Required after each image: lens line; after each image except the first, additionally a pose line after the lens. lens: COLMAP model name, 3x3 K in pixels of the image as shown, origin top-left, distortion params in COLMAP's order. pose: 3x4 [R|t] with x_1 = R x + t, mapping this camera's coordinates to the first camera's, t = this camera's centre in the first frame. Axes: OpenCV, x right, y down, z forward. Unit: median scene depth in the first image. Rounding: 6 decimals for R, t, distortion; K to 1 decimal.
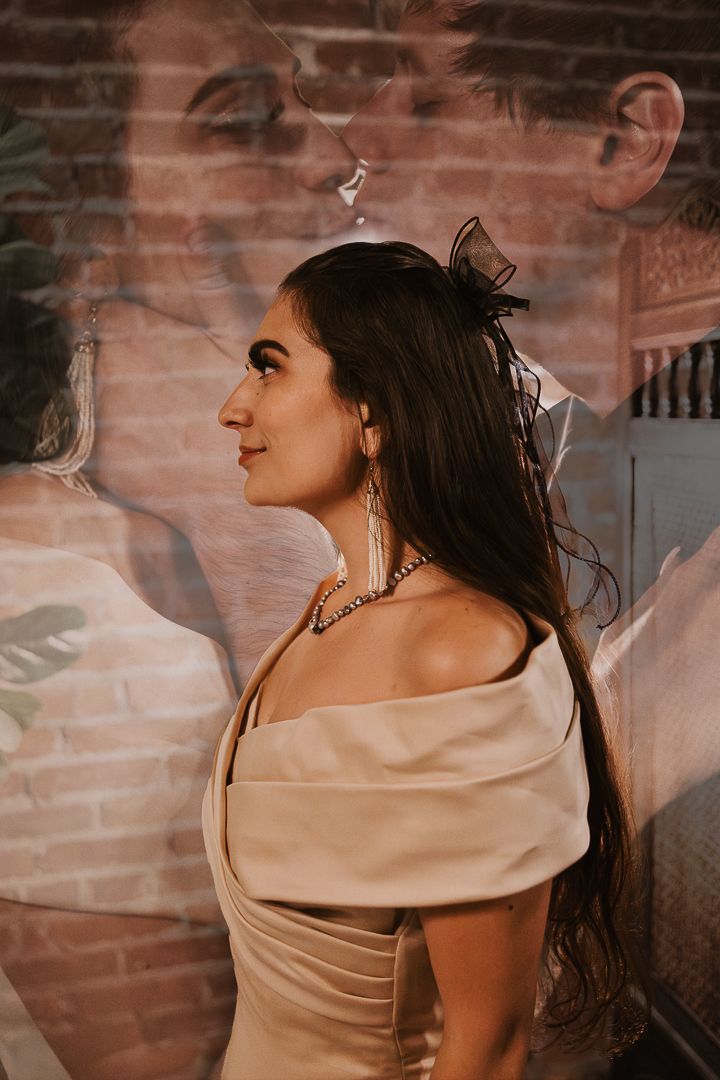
lens RADIAL K [[1144.5, 0, 360.0], [0, 1144.5, 540.0], [0, 0, 1]] dist [0.003847, 0.010414]
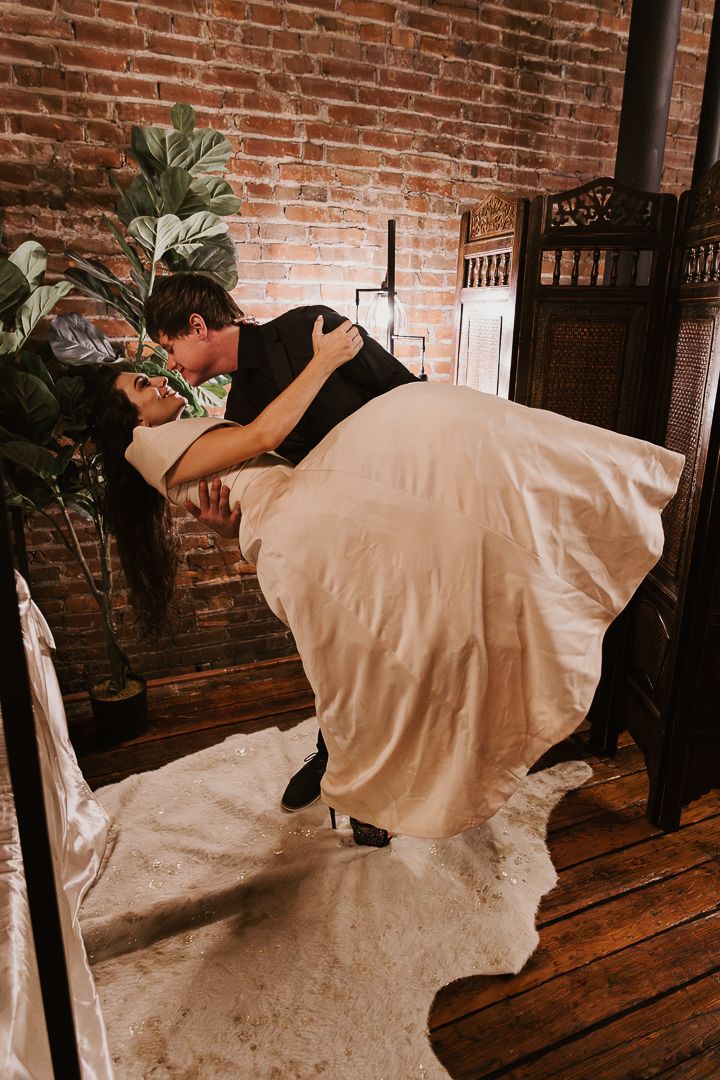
lens RADIAL K [[711.3, 0, 360.0], [0, 711.3, 540.0], [0, 0, 1]] dist [-0.001260, -0.001979]
pose [[0.989191, 0.006212, 0.146502, -0.174893], [-0.032339, 0.983744, 0.176641, 0.141669], [-0.143023, -0.179470, 0.973311, -0.483296]]
